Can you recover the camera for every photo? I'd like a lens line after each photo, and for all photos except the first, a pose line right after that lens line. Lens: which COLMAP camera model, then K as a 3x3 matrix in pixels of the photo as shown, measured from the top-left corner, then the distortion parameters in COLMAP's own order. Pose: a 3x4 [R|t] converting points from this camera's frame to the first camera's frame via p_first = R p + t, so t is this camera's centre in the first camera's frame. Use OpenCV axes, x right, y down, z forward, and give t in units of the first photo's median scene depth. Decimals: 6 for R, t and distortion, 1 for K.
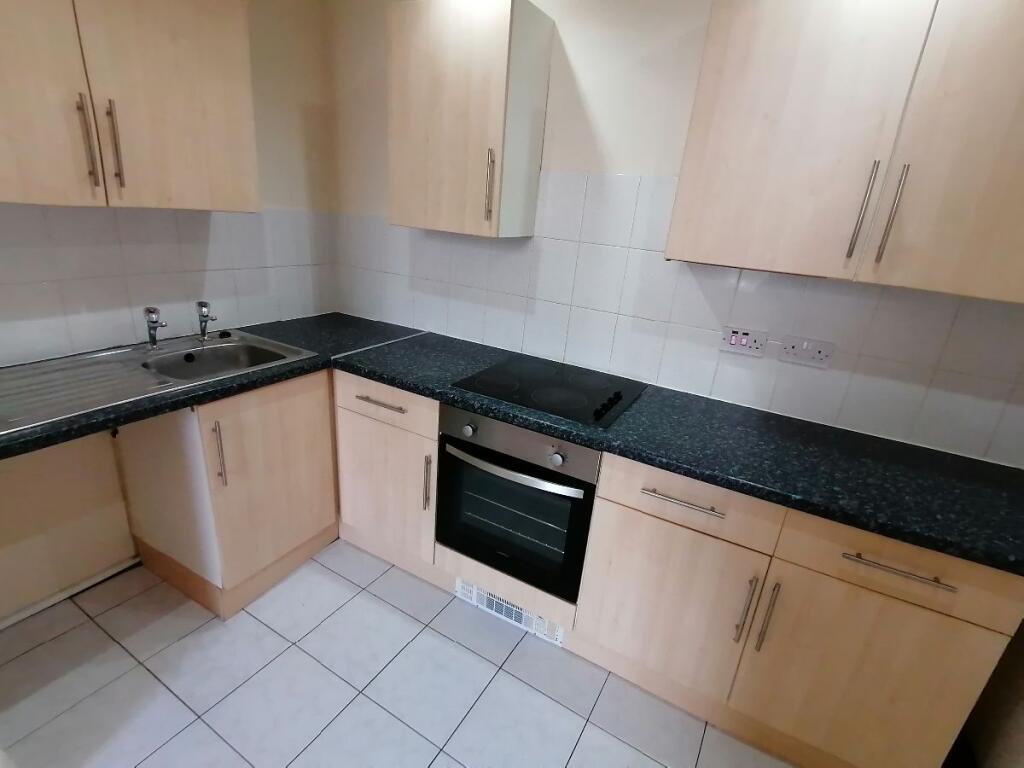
lens RADIAL K [[500.1, 0, 512.0], [0, 500.1, 384.0], [0, 0, 1]] dist [0.030293, -0.017603]
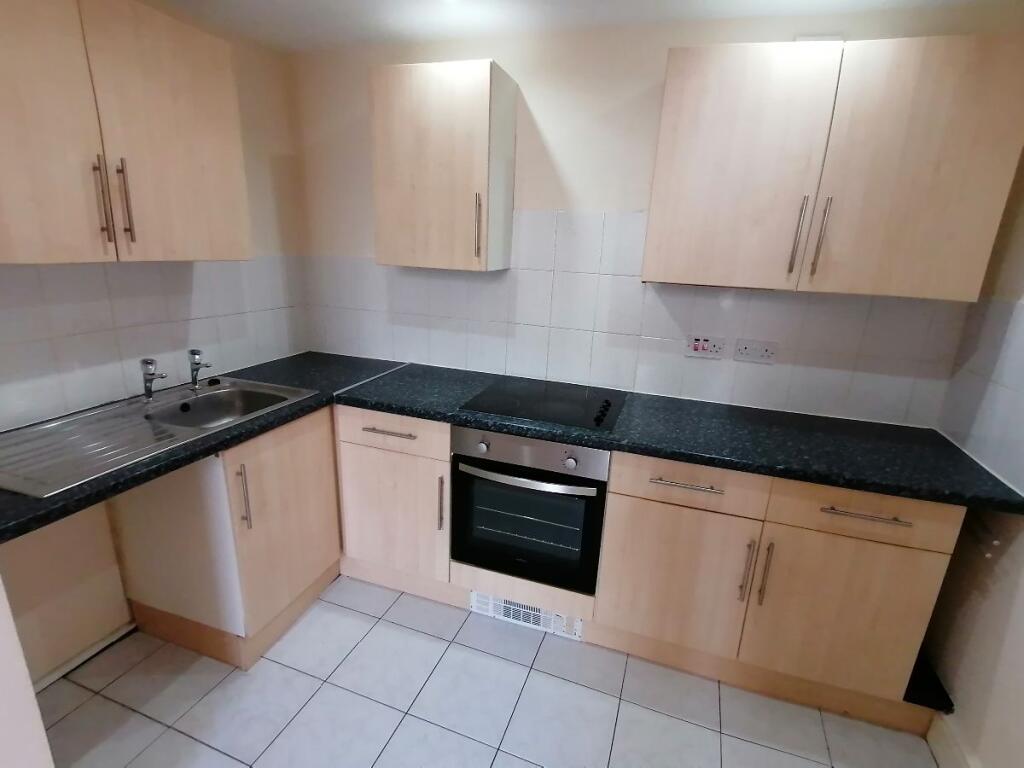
lens RADIAL K [[500.1, 0, 512.0], [0, 500.1, 384.0], [0, 0, 1]] dist [0.030293, -0.017603]
pose [[0.983610, -0.088652, 0.157013, -0.170313], [0.097074, 0.994176, -0.046797, 0.011951], [-0.151950, 0.061272, 0.986487, -0.080154]]
